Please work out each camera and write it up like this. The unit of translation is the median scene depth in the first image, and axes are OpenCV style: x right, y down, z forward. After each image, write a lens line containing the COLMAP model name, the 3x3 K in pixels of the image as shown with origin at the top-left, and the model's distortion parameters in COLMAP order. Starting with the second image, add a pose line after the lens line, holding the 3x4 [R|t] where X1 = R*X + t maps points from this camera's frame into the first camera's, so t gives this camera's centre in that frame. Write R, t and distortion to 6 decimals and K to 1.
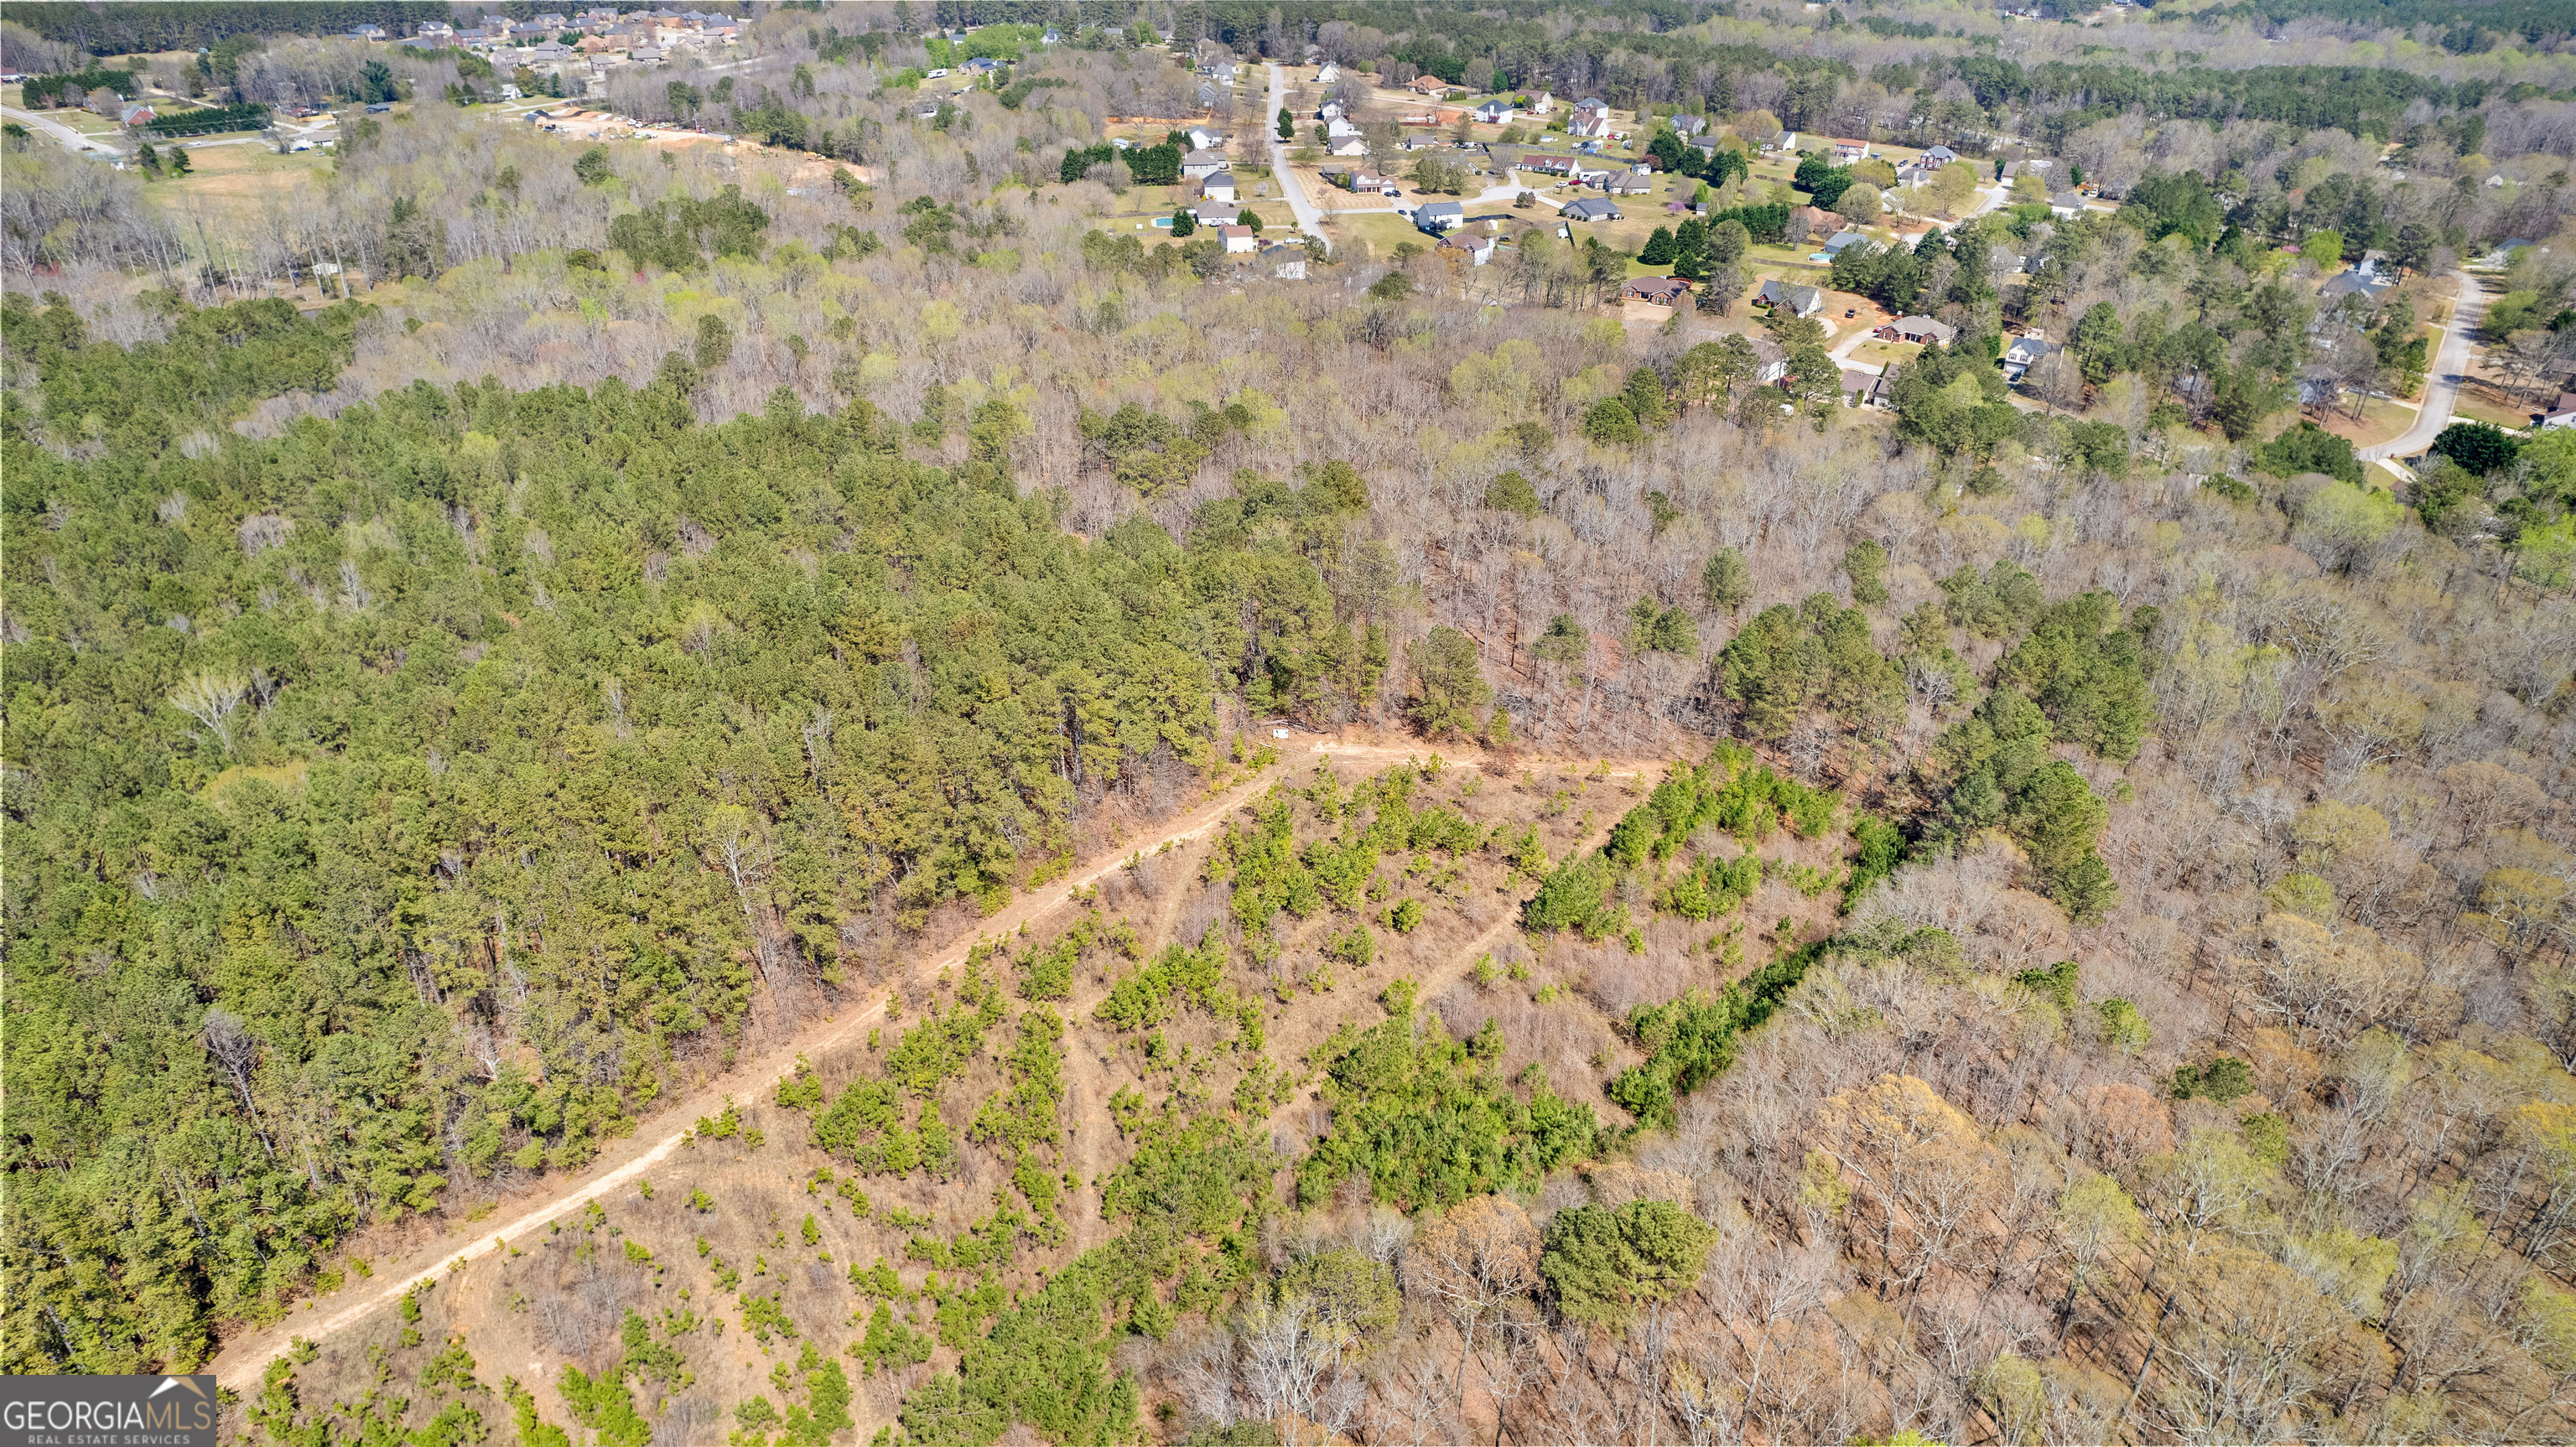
lens RADIAL K [[1650.9, 0, 1296.3], [0, 1650.9, 696.5], [0, 0, 1]] dist [-0.073326, 0.073909]
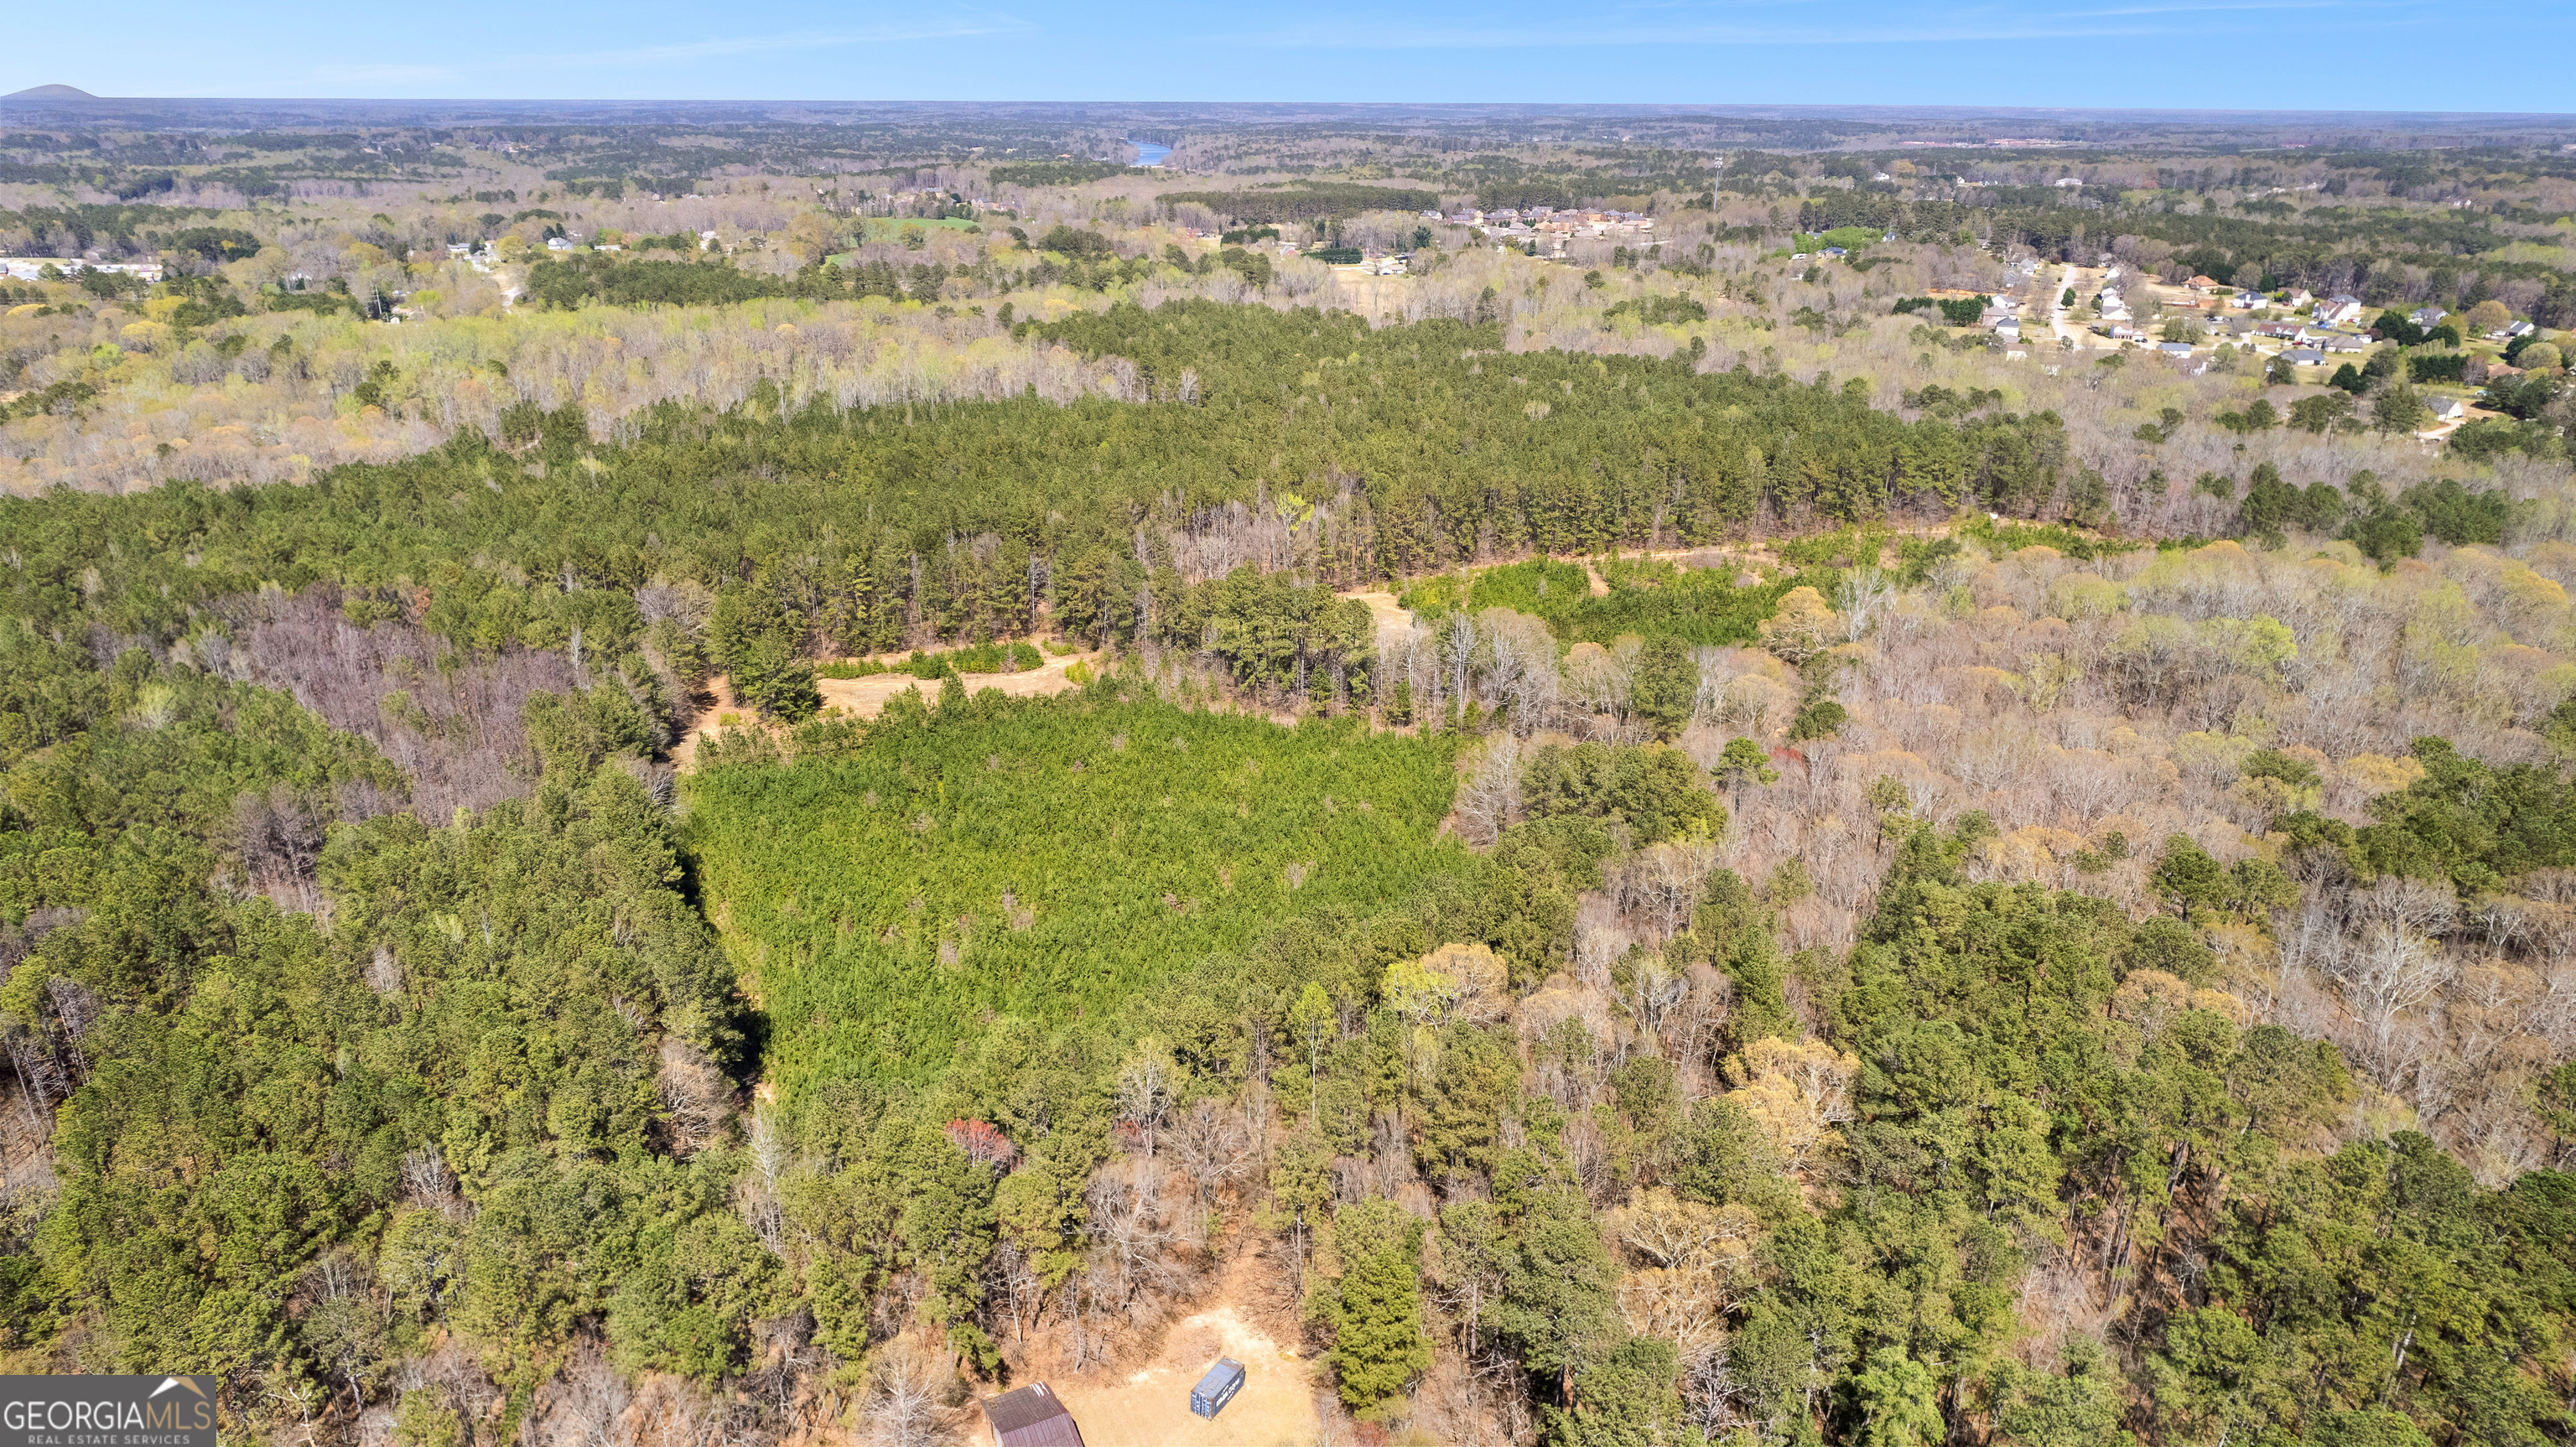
lens RADIAL K [[1650.9, 0, 1296.3], [0, 1650.9, 696.5], [0, 0, 1]] dist [-0.073326, 0.073909]
pose [[0.895079, 0.151332, -0.419443, 0.034001], [-0.205063, 0.974978, -0.085833, 0.203001], [0.395959, 0.162840, 0.903715, -0.378953]]
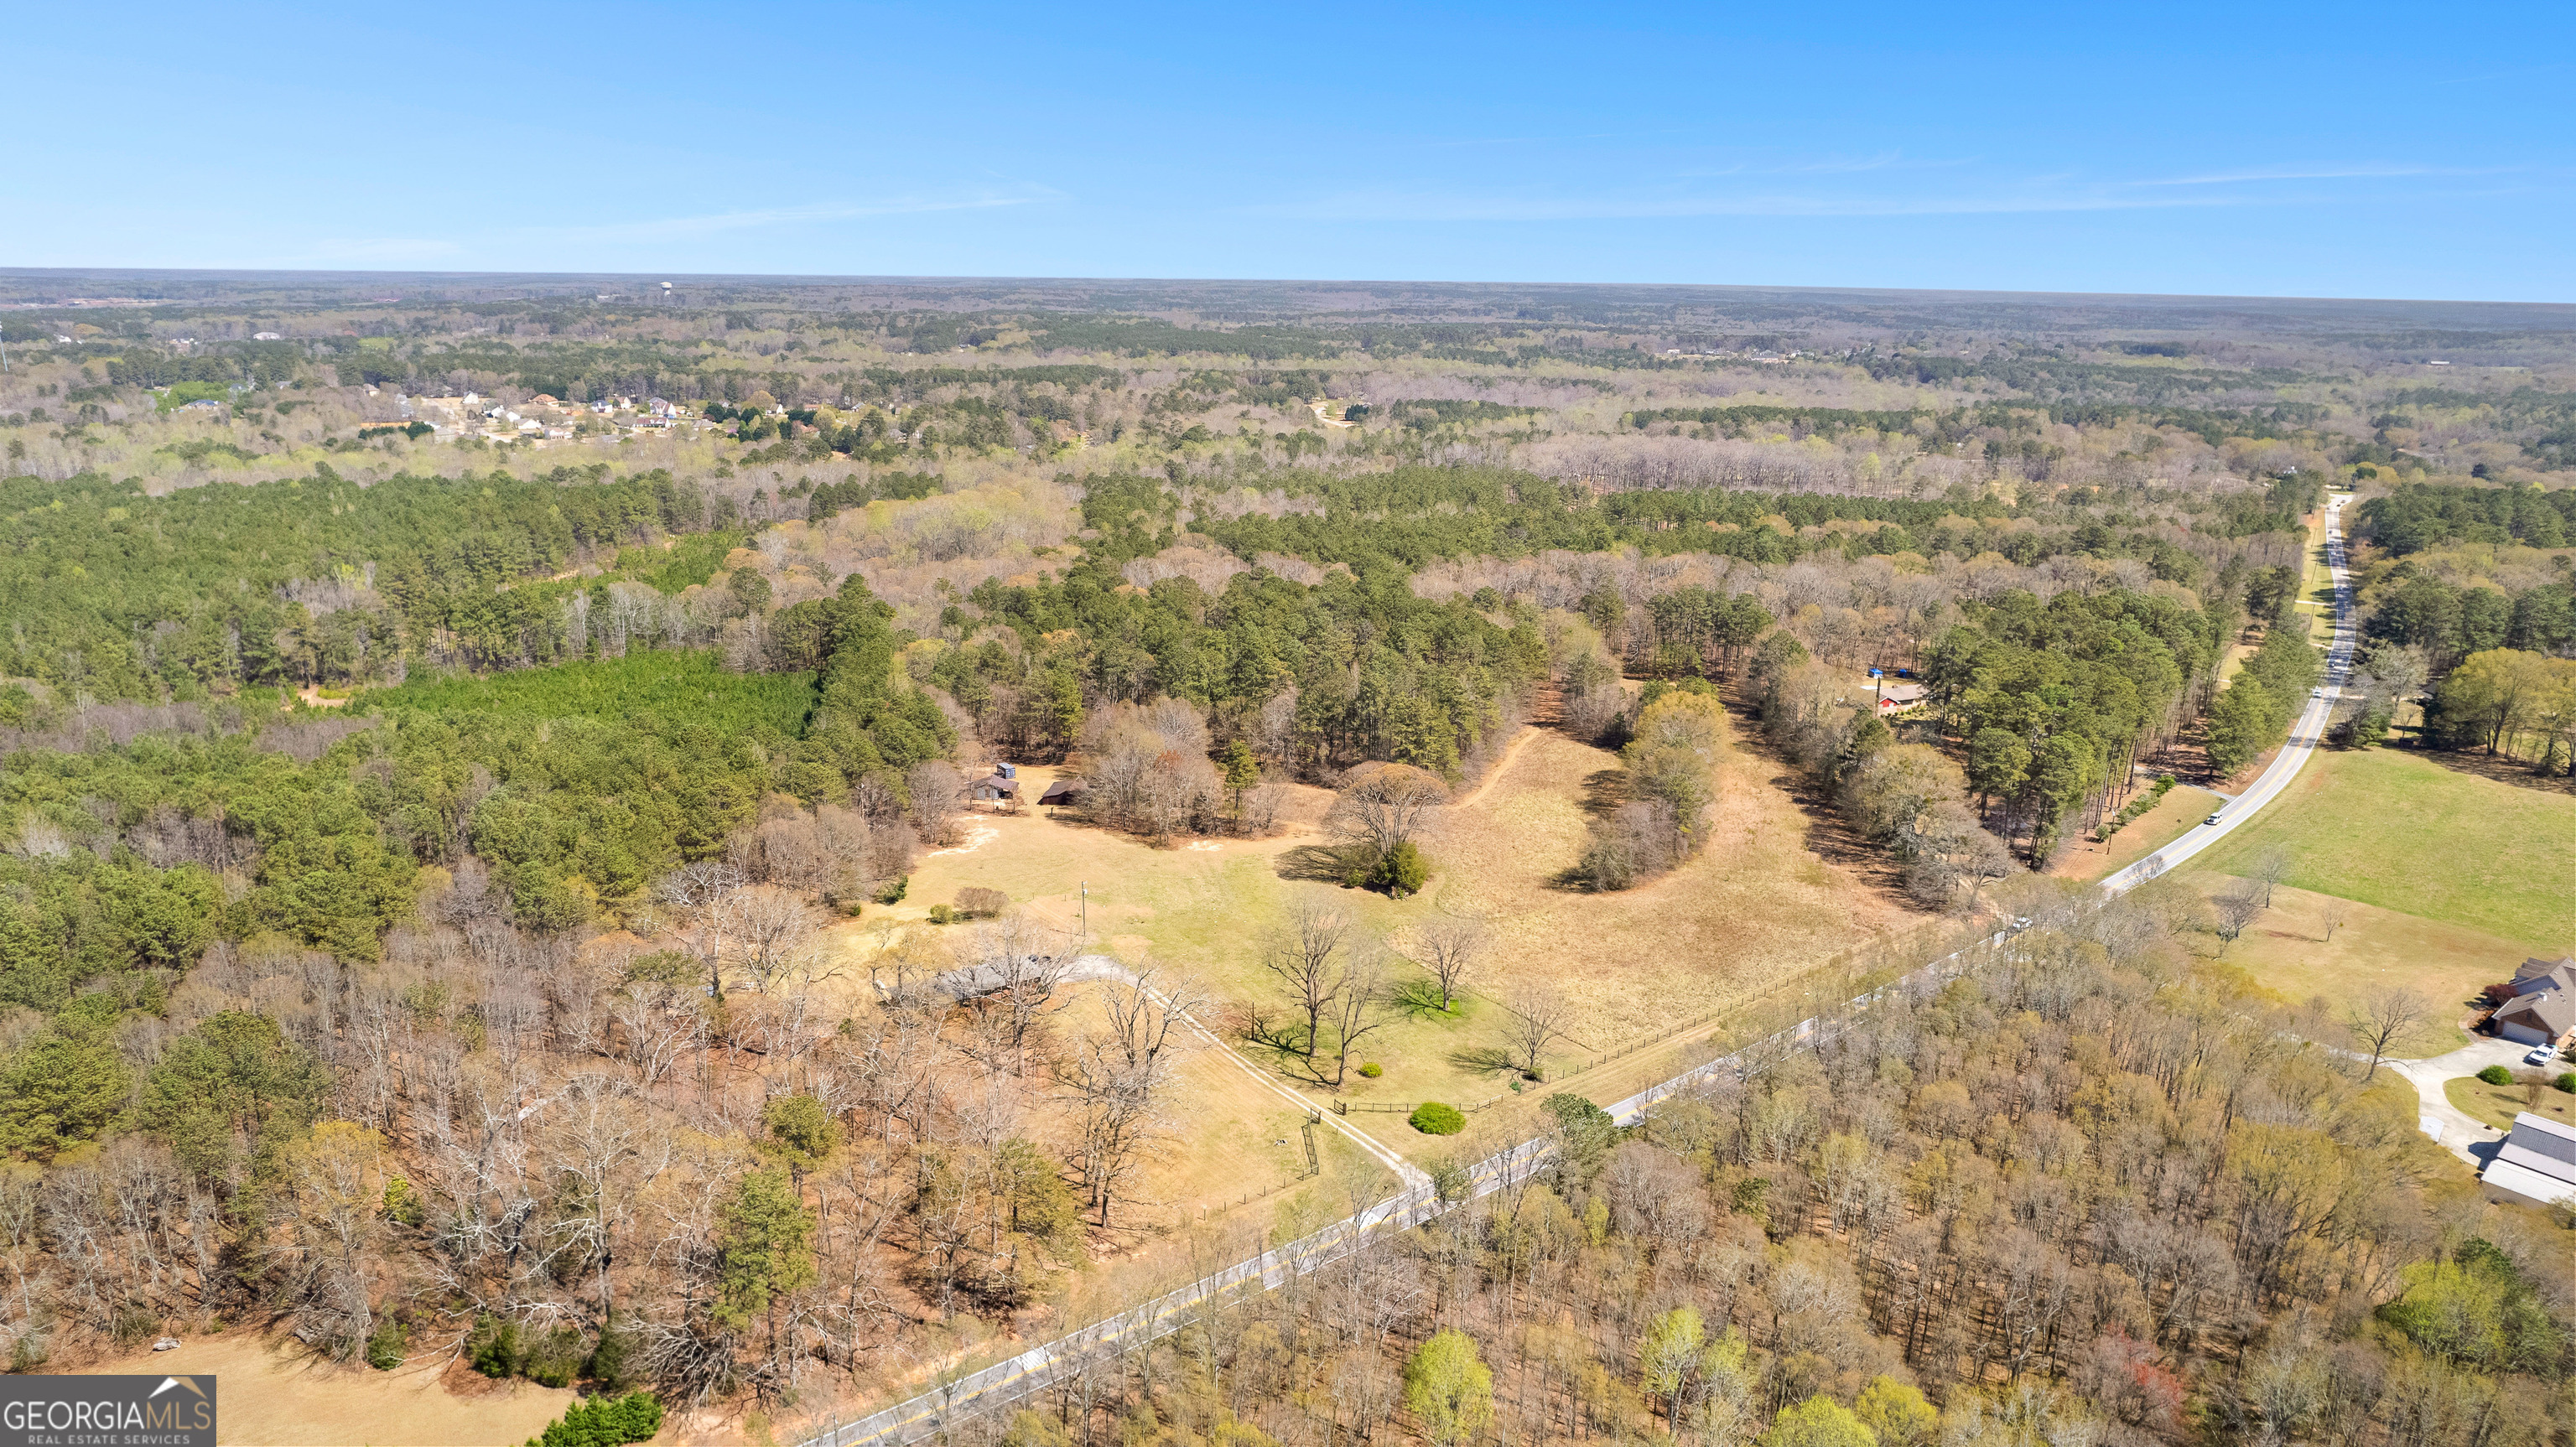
lens RADIAL K [[1650.9, 0, 1296.3], [0, 1650.9, 696.5], [0, 0, 1]] dist [-0.073326, 0.073909]
pose [[0.821251, -0.144639, 0.551929, -0.261634], [0.261694, 0.955074, -0.139104, 0.348819], [-0.507013, 0.258676, 0.822207, -0.661967]]
